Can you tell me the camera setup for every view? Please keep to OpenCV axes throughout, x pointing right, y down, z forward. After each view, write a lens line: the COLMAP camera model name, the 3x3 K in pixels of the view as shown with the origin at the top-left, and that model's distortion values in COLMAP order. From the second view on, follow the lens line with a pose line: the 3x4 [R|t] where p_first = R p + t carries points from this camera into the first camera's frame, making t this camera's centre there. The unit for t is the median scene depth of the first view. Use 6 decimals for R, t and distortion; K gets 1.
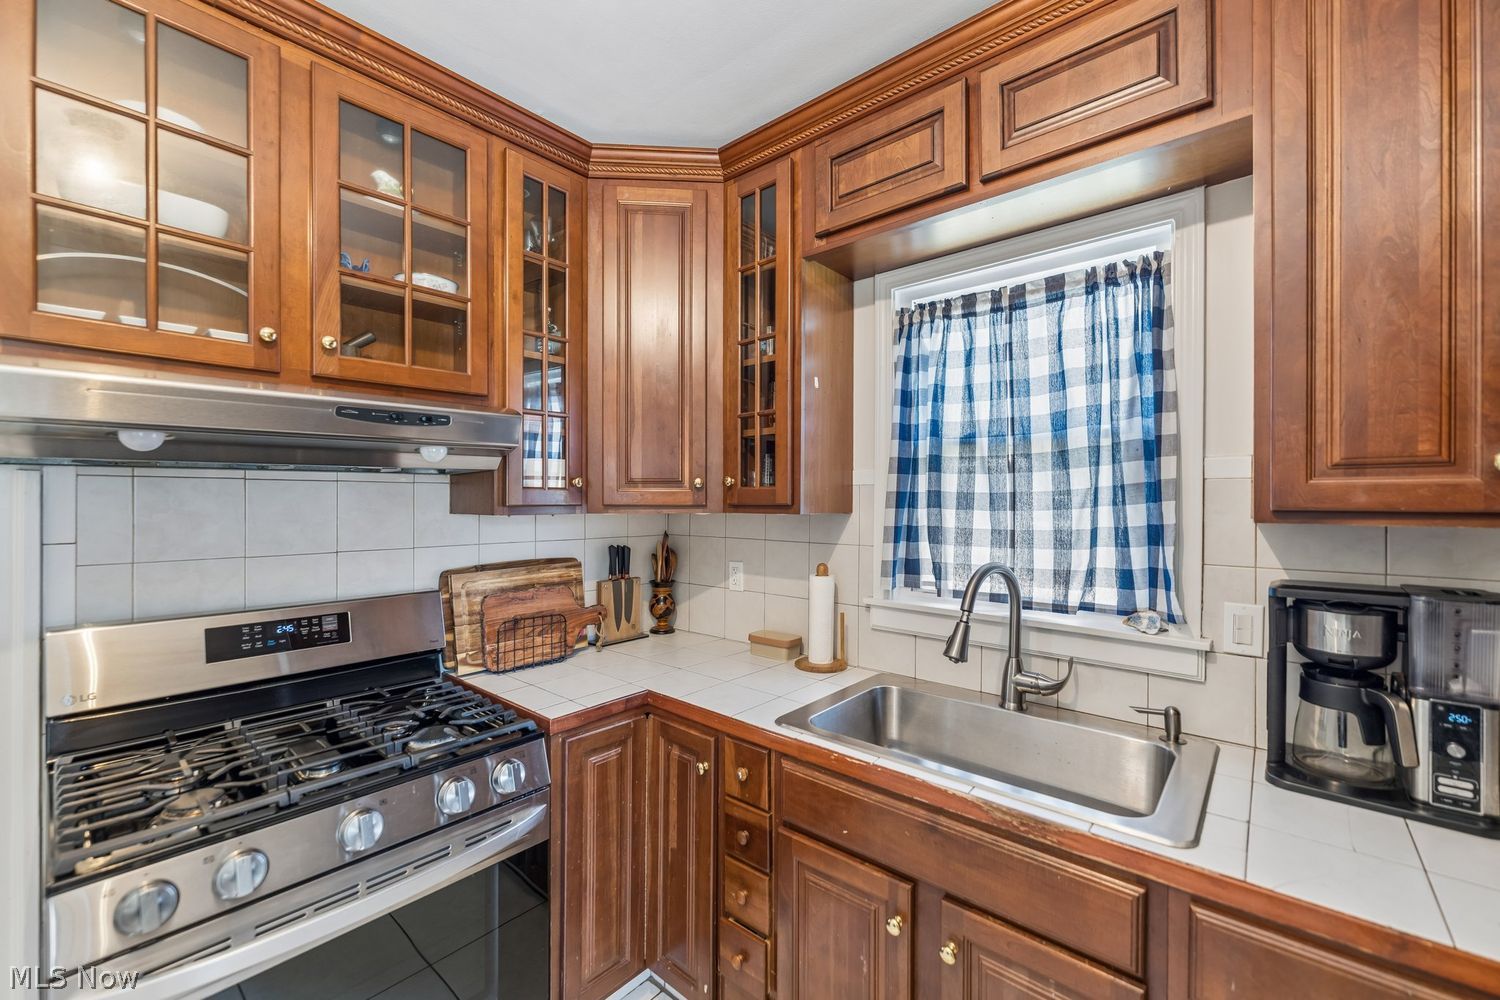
lens RADIAL K [[607.2, 0, 750.0], [0, 607.2, 500.0], [0, 0, 1]] dist [-0.000448, -0.000059]
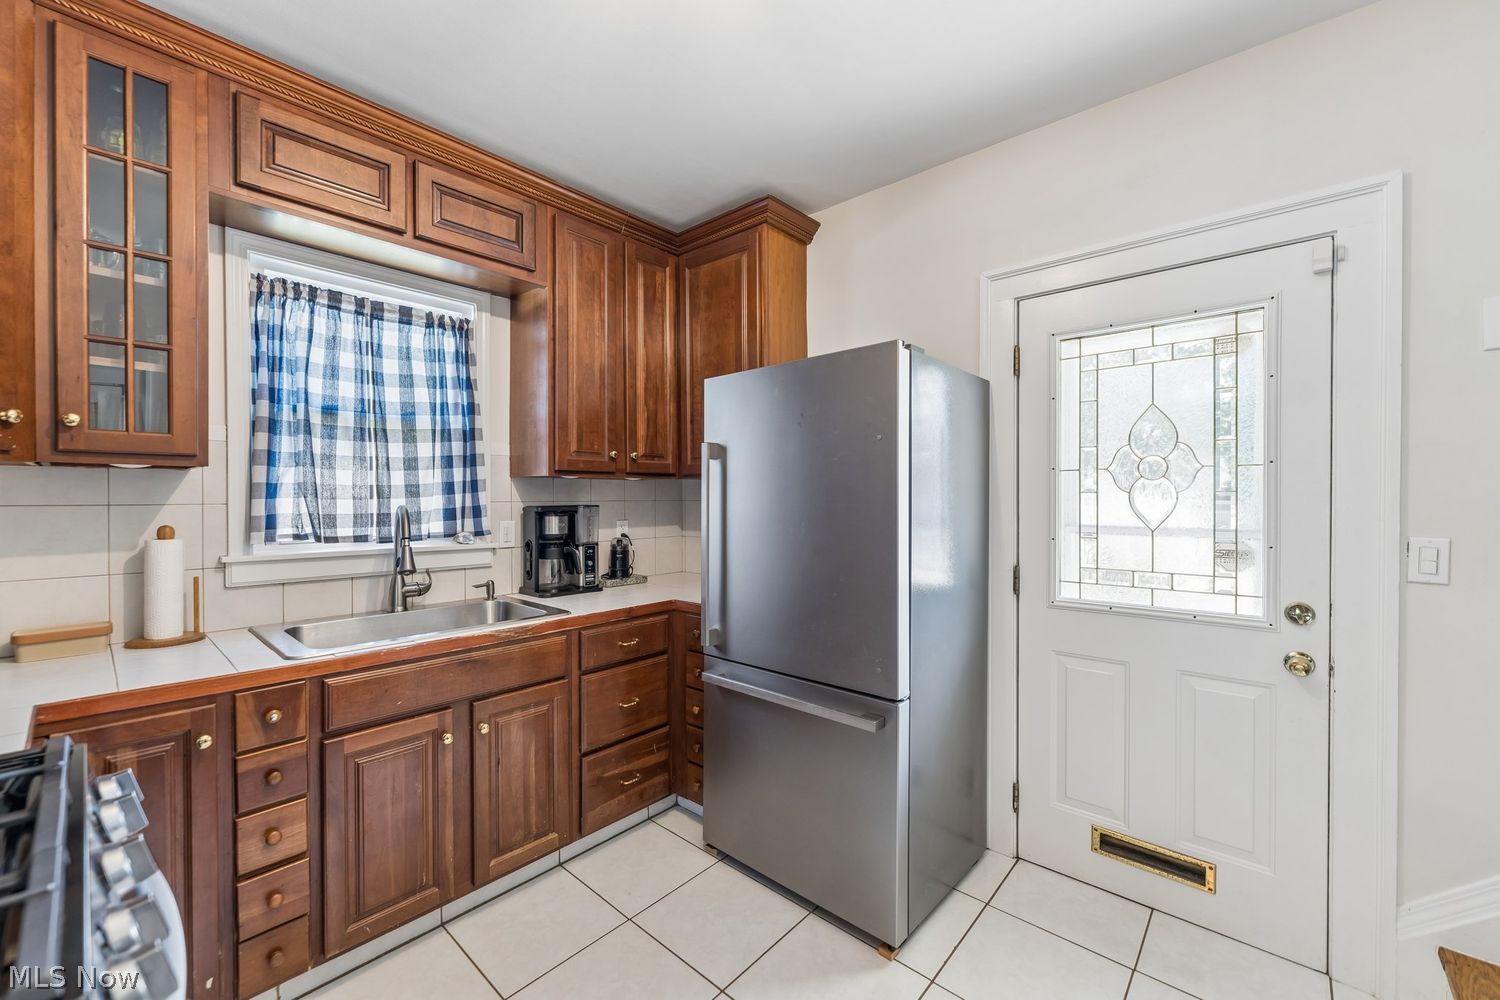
lens RADIAL K [[607.2, 0, 750.0], [0, 607.2, 500.0], [0, 0, 1]] dist [-0.000448, -0.000059]
pose [[0.009661, -0.009359, 0.999910, -0.936162], [-0.001277, 0.999955, 0.009371, 0.072323], [-0.999953, -0.001368, 0.009648, 0.179018]]
